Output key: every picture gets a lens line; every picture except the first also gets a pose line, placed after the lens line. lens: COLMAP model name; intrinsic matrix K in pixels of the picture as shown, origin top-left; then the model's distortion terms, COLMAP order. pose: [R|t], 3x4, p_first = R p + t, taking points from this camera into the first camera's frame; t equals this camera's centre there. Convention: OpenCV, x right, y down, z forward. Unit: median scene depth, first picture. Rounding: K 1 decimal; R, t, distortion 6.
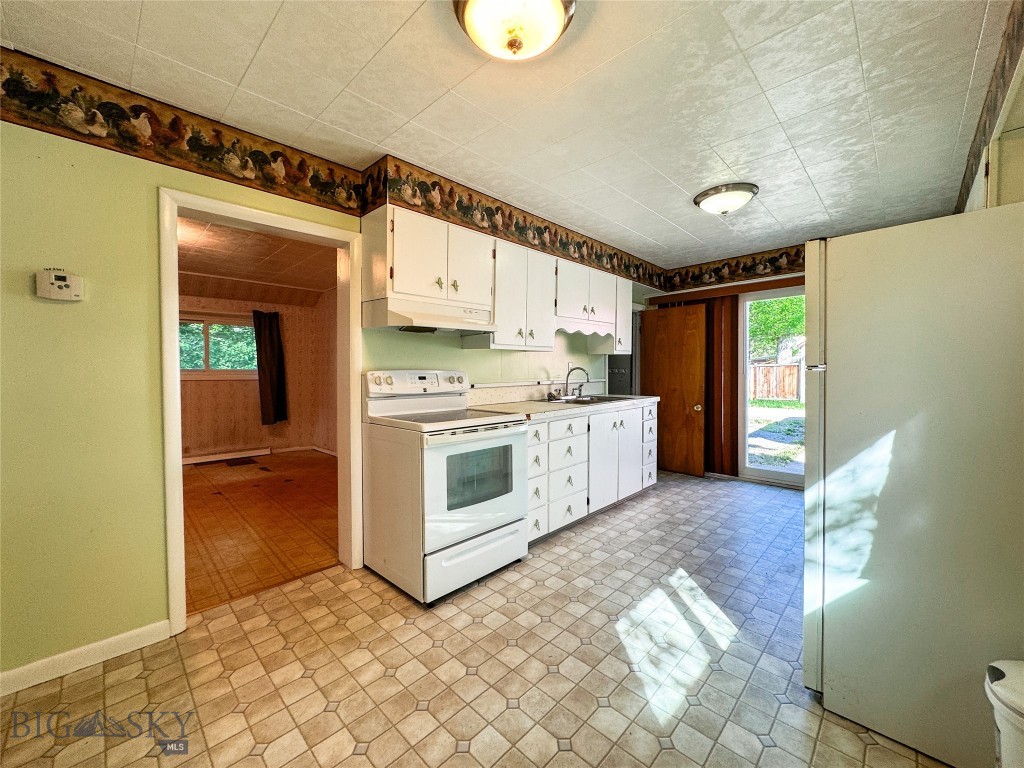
lens RADIAL K [[408.0, 0, 512.8], [0, 408.0, 382.8], [0, 0, 1]] dist [-0.001515, 0.000075]
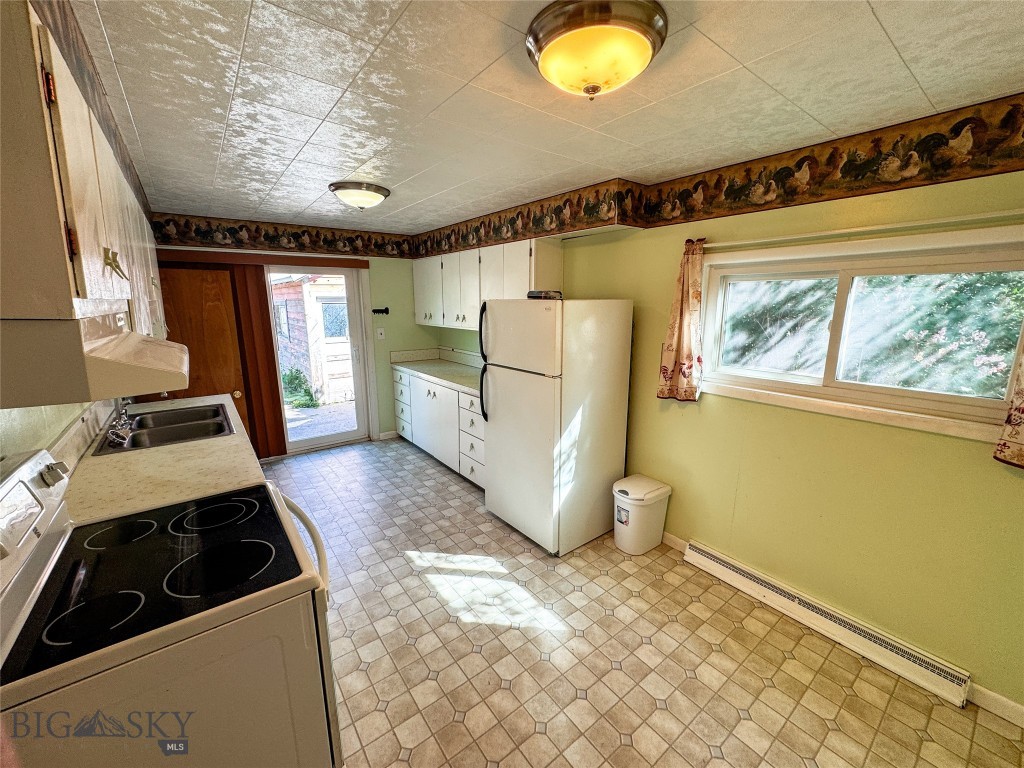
lens RADIAL K [[404.5, 0, 509.7], [0, 404.5, 390.6], [0, 0, 1]] dist [-0.012591, 0.000047]
pose [[0.139570, -0.206496, 0.968442, -0.648886], [0.028445, 0.978447, 0.204530, -0.237041], [-0.989804, -0.000999, 0.142435, 0.701280]]
